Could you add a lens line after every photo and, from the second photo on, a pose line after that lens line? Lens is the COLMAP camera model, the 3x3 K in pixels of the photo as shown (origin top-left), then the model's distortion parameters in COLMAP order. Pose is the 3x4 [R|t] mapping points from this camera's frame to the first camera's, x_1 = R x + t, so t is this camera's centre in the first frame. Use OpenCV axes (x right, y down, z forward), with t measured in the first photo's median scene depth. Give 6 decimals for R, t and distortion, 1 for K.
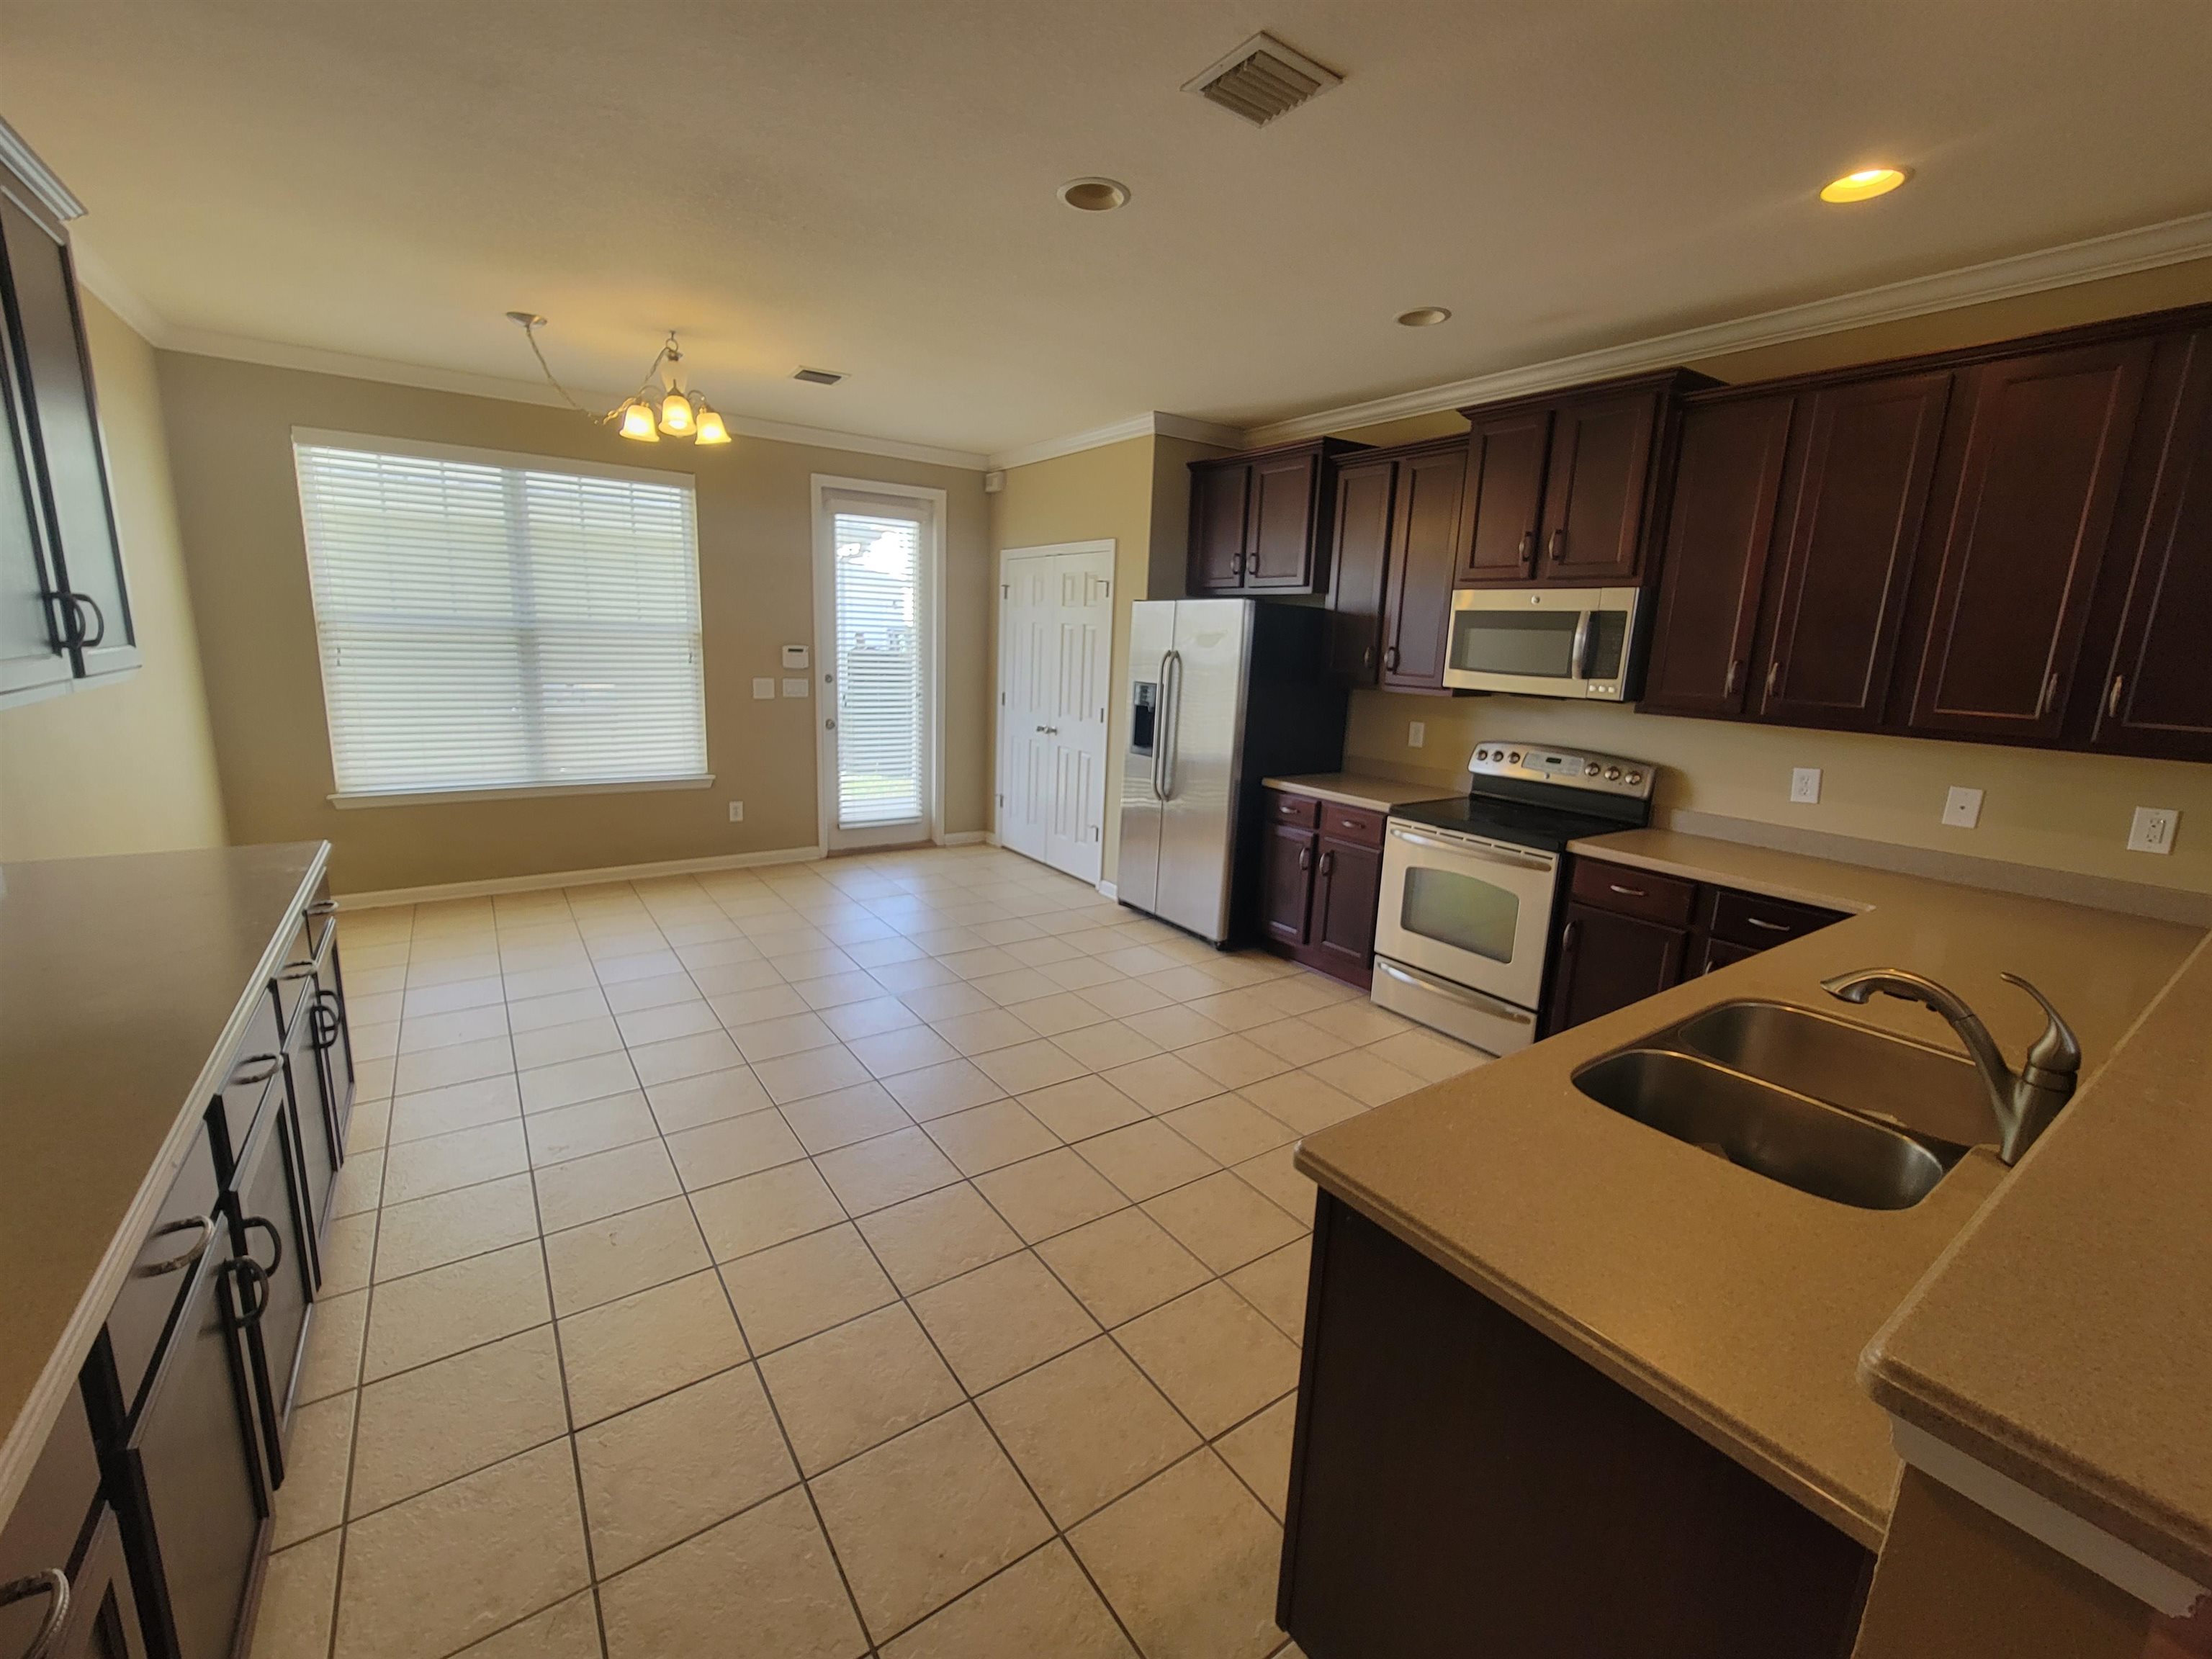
lens RADIAL K [[901.7, 0, 1095.0], [0, 901.7, 815.1], [0, 0, 1]] dist [-0.007848, 0.004231]
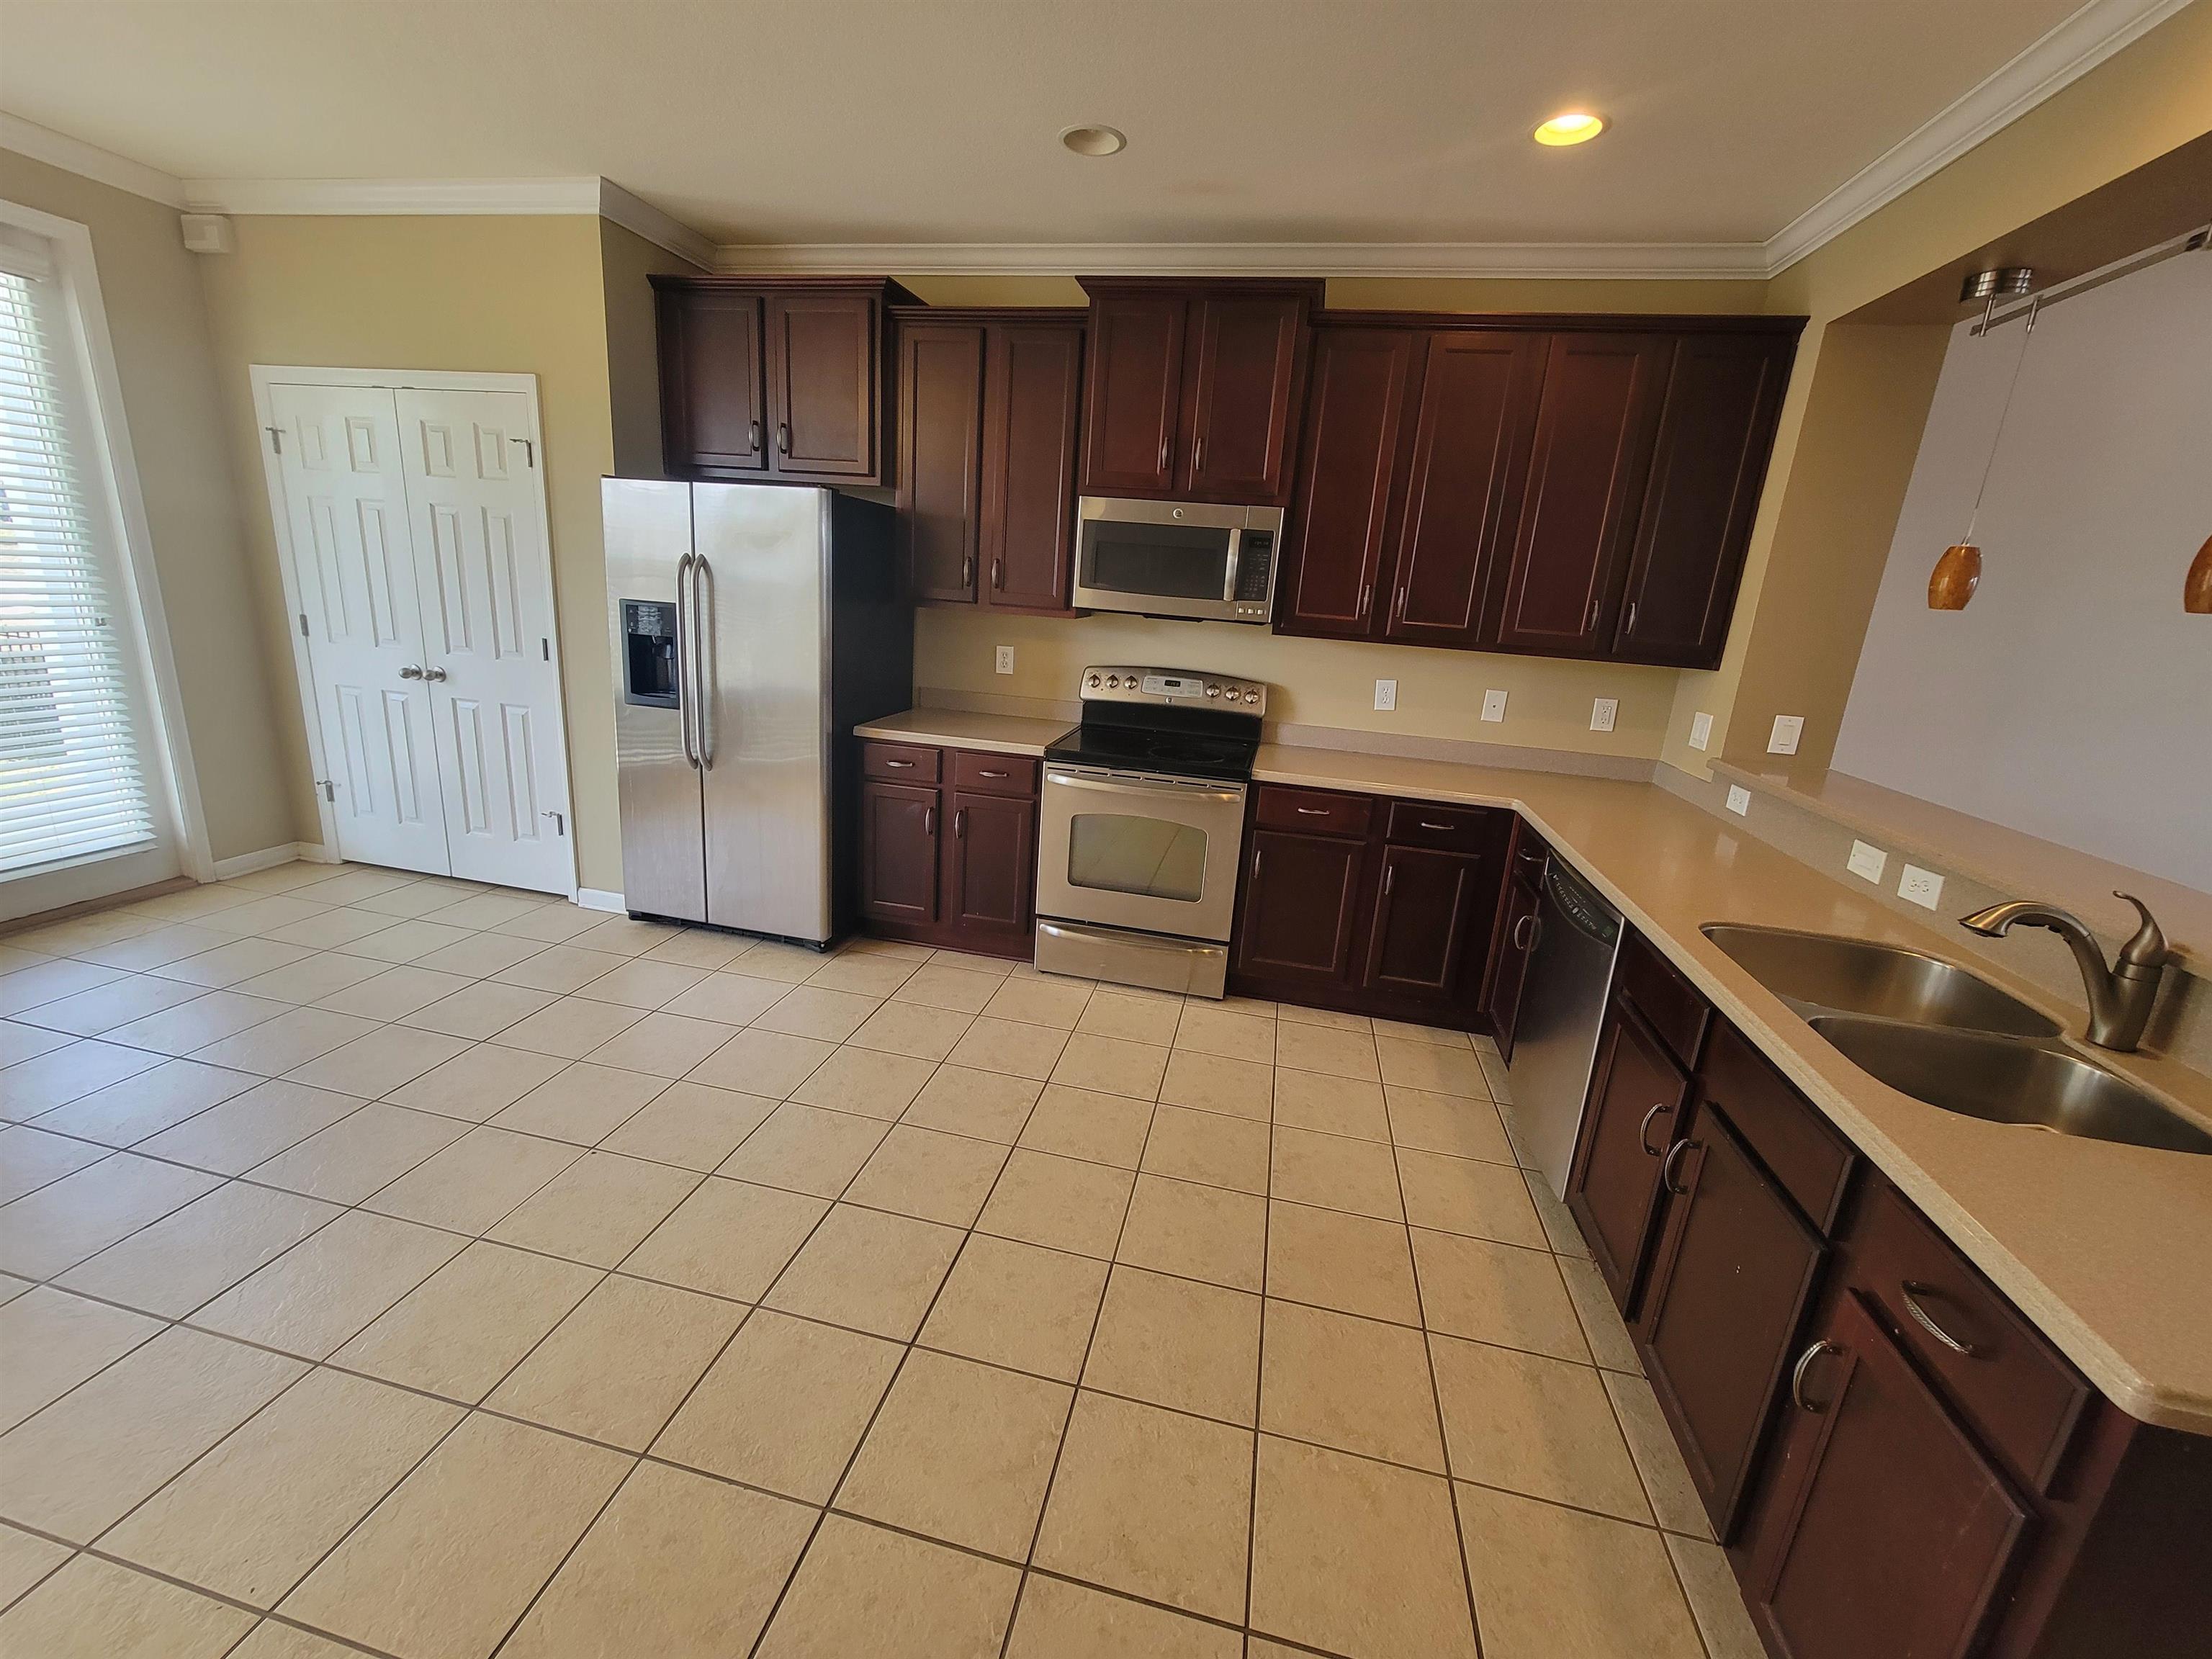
lens RADIAL K [[901.7, 0, 1095.0], [0, 901.7, 815.1], [0, 0, 1]] dist [-0.007848, 0.004231]
pose [[0.736505, -0.162141, 0.656712, -0.187159], [0.093116, 0.985906, 0.138989, -0.054625], [-0.669993, -0.041216, 0.741222, 0.280857]]
